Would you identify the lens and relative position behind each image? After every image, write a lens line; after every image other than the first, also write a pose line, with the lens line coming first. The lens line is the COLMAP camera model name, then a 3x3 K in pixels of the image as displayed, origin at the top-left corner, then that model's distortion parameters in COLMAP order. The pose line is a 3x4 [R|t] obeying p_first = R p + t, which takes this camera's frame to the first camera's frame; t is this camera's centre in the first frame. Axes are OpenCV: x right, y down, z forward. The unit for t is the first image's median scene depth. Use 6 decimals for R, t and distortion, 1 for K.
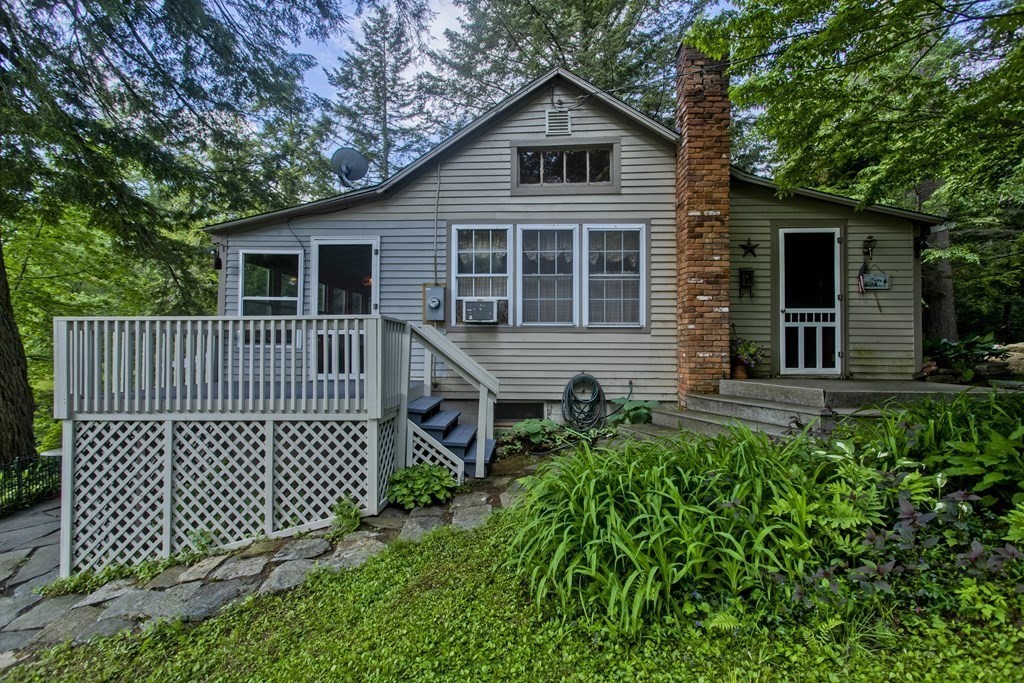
lens RADIAL K [[488.2, 0, 510.6], [0, 488.2, 344.0], [0, 0, 1]] dist [0.003198, -0.000601]
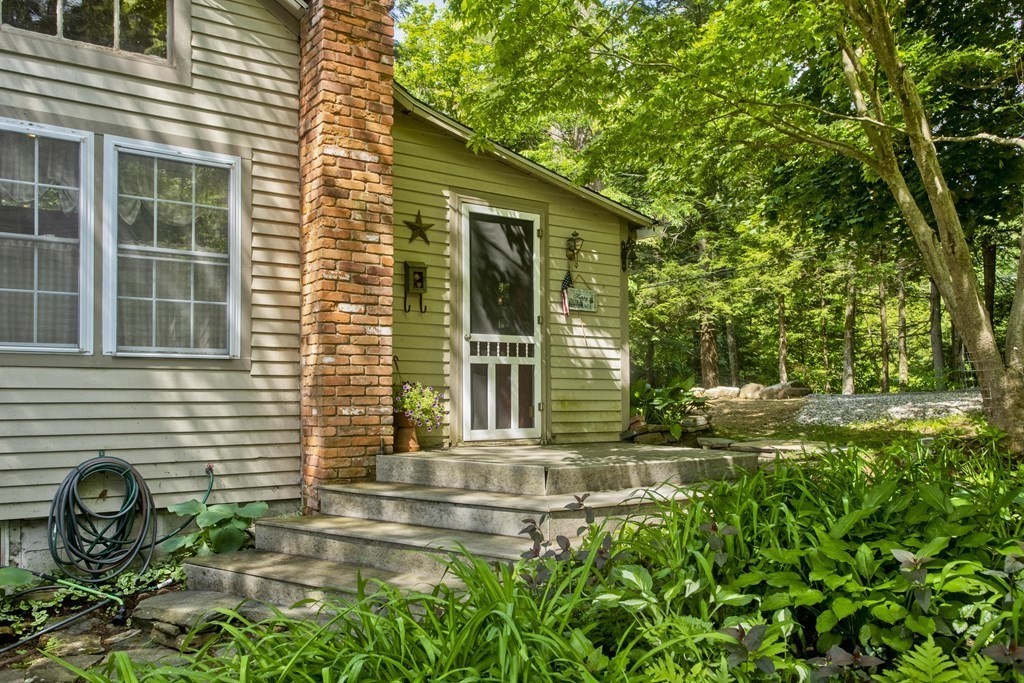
lens RADIAL K [[786.1, 0, 513.4], [0, 786.1, 376.0], [0, 0, 1]] dist [0.006318, 0.003316]
pose [[0.799859, 0.009185, 0.600118, 0.011768], [-0.000512, 0.999893, -0.014621, -0.004643], [-0.600188, 0.011387, 0.799778, 0.176788]]
